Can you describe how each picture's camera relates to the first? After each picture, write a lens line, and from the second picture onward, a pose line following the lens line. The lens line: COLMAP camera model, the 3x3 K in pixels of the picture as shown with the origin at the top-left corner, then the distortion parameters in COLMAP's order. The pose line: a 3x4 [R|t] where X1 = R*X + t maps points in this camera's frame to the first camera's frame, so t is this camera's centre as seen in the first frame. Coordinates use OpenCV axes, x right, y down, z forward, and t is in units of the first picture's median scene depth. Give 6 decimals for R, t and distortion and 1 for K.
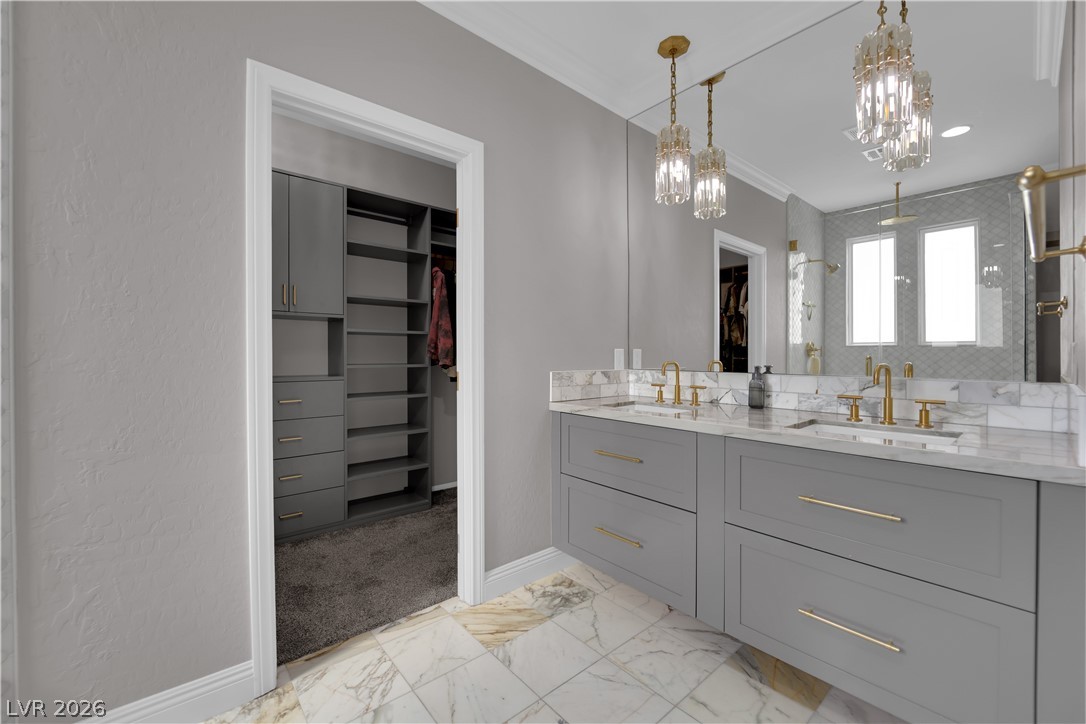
lens RADIAL K [[434.9, 0, 541.9], [0, 434.9, 360.3], [0, 0, 1]] dist [-0.020439, -0.001495]
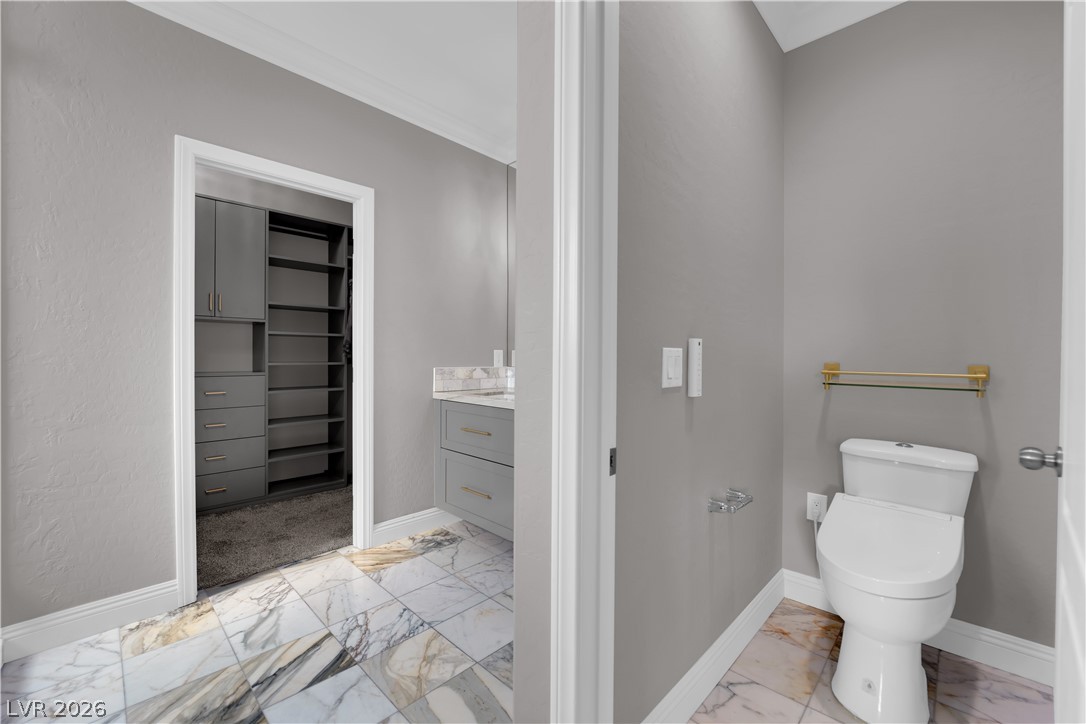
lens RADIAL K [[434.9, 0, 544.4], [0, 434.9, 360.1], [0, 0, 1]] dist [-0.020439, -0.001495]
pose [[0.994479, 0.003919, 0.104865, 0.224137], [-0.003752, 0.999991, -0.001791, 0.004992], [-0.104871, 0.001387, 0.994485, -0.310890]]
